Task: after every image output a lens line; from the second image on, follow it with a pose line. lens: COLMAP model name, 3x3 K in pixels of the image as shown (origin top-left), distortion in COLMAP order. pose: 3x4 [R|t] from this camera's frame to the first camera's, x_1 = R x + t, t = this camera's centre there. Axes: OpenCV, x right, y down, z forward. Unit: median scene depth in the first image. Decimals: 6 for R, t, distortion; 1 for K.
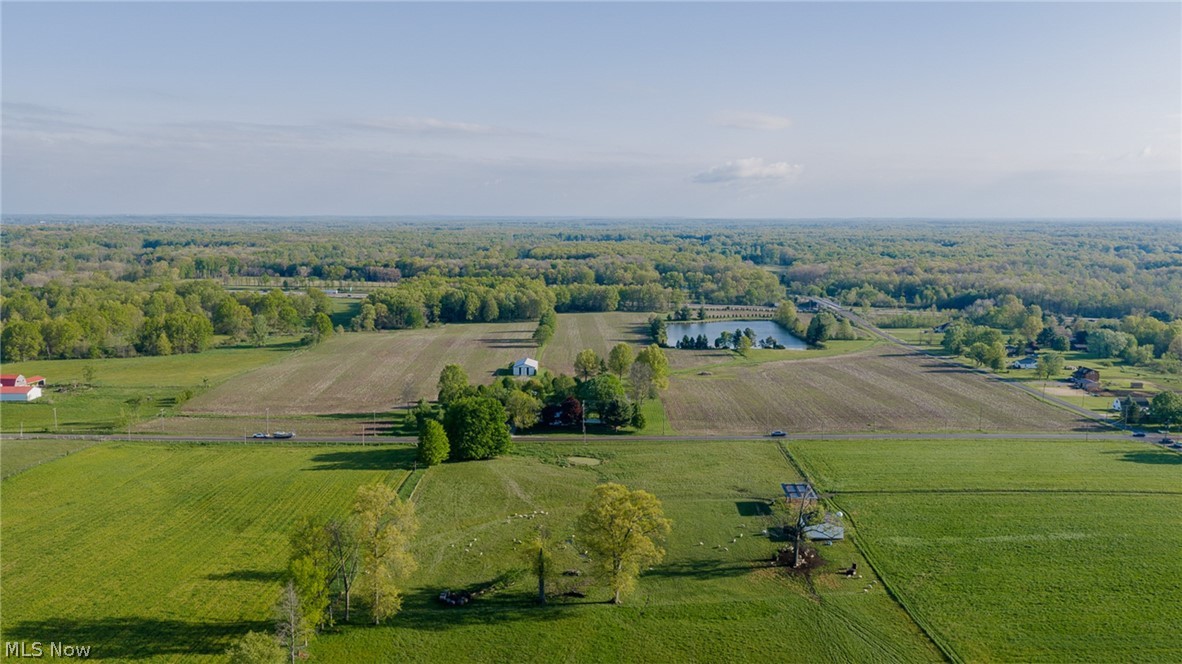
lens RADIAL K [[953.8, 0, 591.1], [0, 953.8, 331.4], [0, 0, 1]] dist [-0.003458, -0.022873]
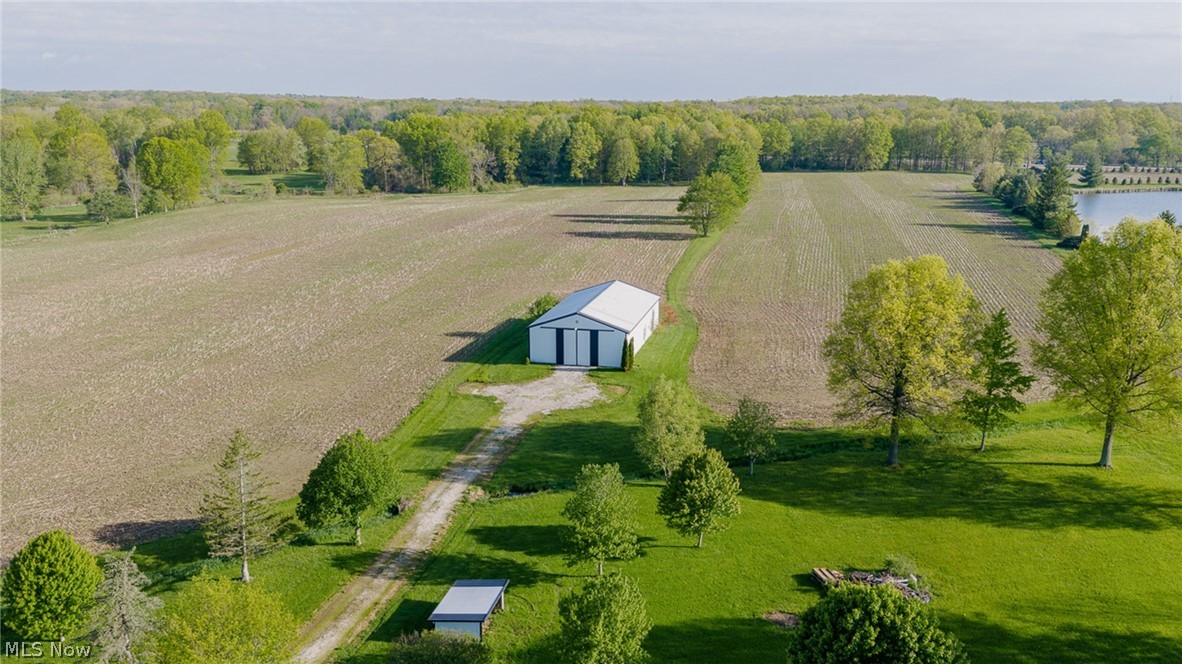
lens RADIAL K [[953.8, 0, 587.9], [0, 953.8, 329.8], [0, 0, 1]] dist [-0.003458, -0.022873]
pose [[0.975503, 0.047539, -0.214789, -0.014727], [-0.023296, 0.993205, 0.114023, 0.008623], [0.218750, -0.106226, 0.969982, 0.522557]]
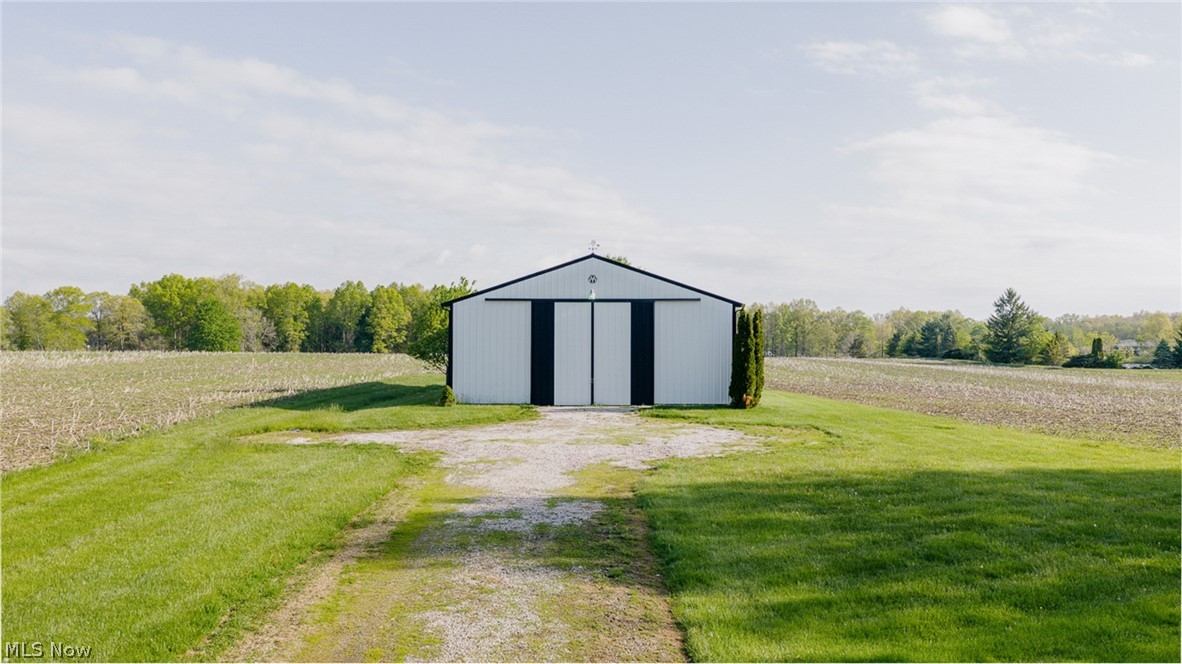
lens RADIAL K [[953.8, 0, 595.3], [0, 953.8, 331.2], [0, 0, 1]] dist [-0.003458, -0.022873]
pose [[0.999790, 0.006356, 0.019501, -0.047305], [-0.003500, 0.989696, -0.143141, 0.033272], [-0.020210, 0.143042, 0.989510, 0.609238]]
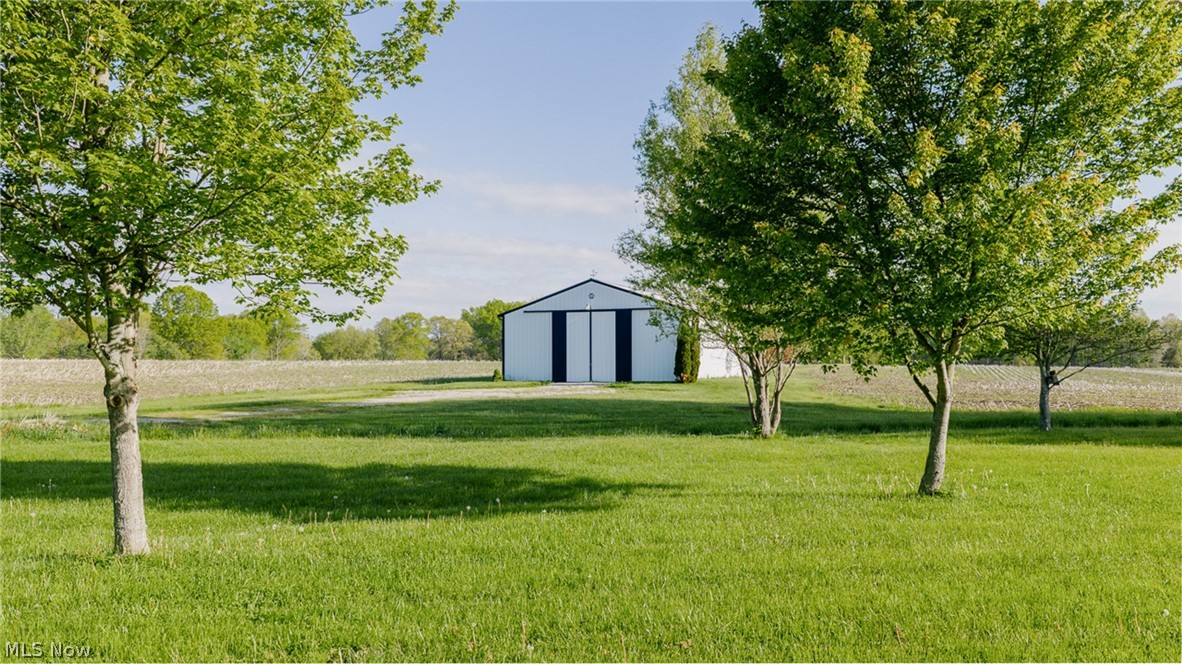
lens RADIAL K [[953.8, 0, 590.3], [0, 953.8, 334.1], [0, 0, 1]] dist [-0.003458, -0.022873]
pose [[0.944472, -0.010214, -0.328432, -0.022624], [-0.041686, 0.987717, -0.150593, 0.037310], [0.325936, 0.155922, 0.932445, 0.590672]]
